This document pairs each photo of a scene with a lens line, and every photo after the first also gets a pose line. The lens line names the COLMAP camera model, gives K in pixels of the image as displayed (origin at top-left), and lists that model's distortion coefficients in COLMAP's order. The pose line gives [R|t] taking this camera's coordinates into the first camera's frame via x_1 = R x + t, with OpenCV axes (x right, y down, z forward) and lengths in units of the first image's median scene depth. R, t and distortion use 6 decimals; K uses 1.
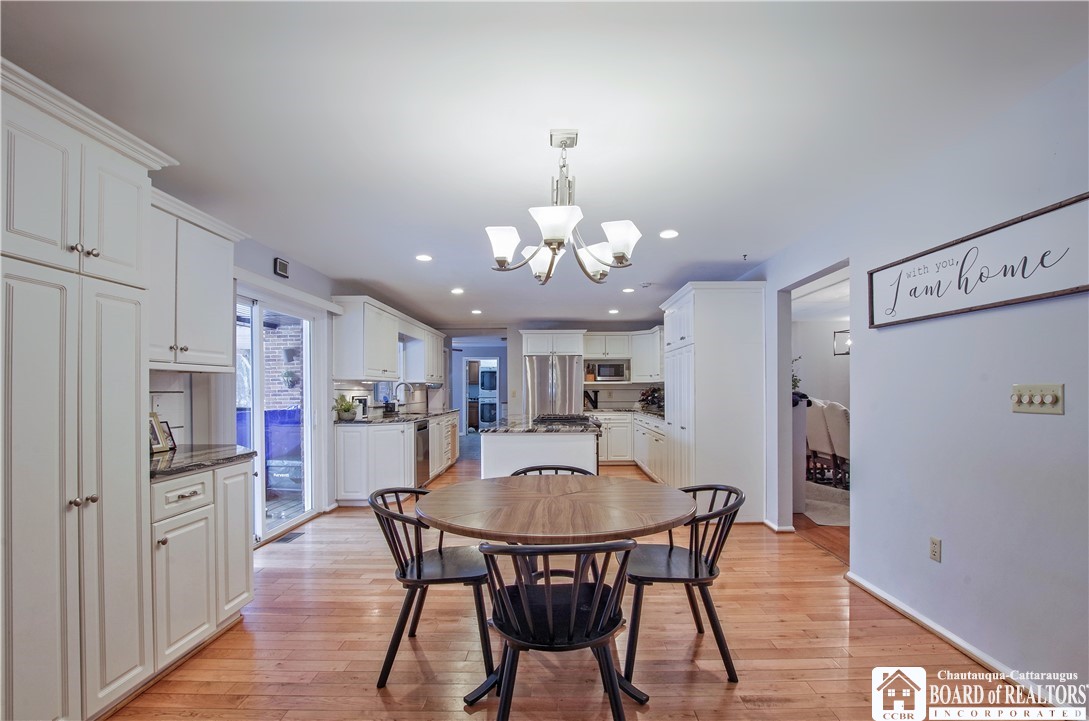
lens RADIAL K [[505.9, 0, 544.5], [0, 505.9, 383.9], [0, 0, 1]] dist [-0.000464, 0.000341]
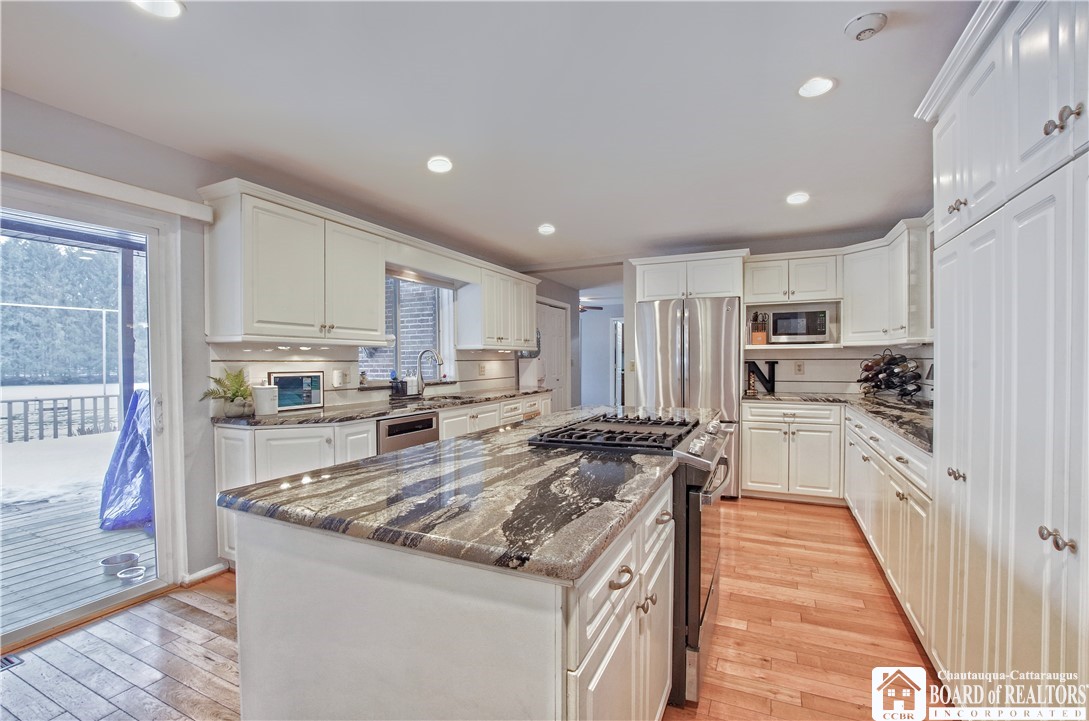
lens RADIAL K [[479.3, 0, 569.7], [0, 479.3, 367.6], [0, 0, 1]] dist [-0.035089, 0.007512]
pose [[0.929739, 0.005073, -0.368185, 0.096418], [0.006184, 0.999549, 0.029389, 0.004067], [0.368168, -0.029601, 0.929288, 0.467347]]
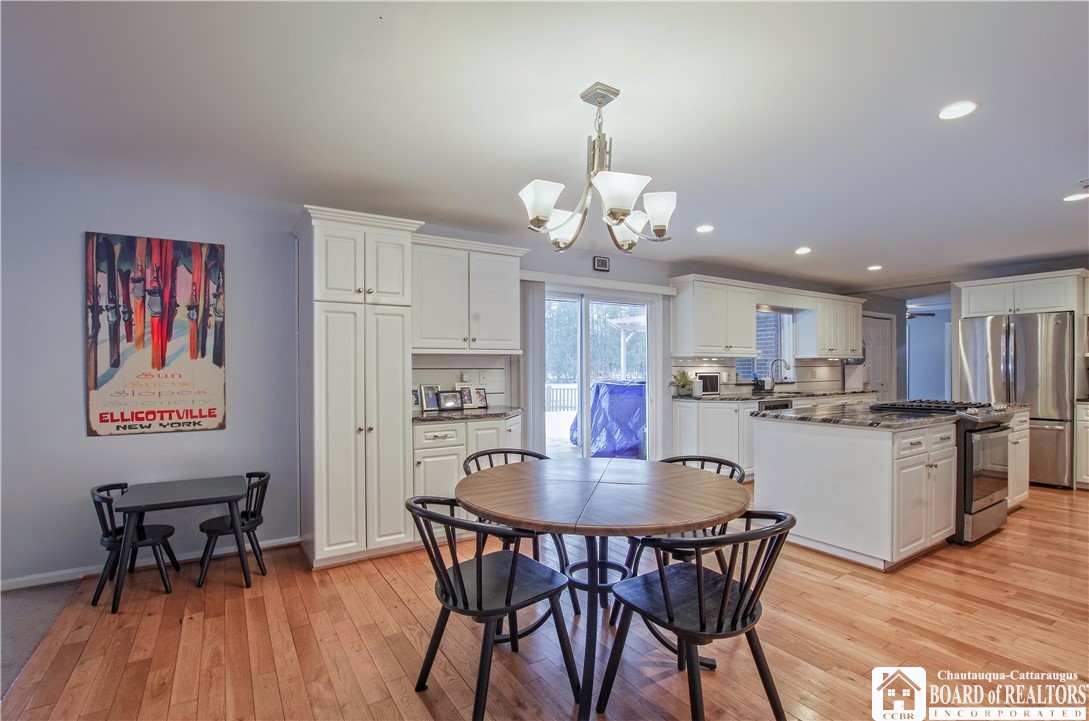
lens RADIAL K [[512.3, 0, 544.5], [0, 512.3, 360.5], [0, 0, 1]] dist [-0.020679, 0.000393]
pose [[0.553975, -0.008740, -0.832488, 0.233528], [0.010681, 0.999937, -0.003390, -0.000208], [0.832465, -0.007014, 0.554033, 0.125011]]
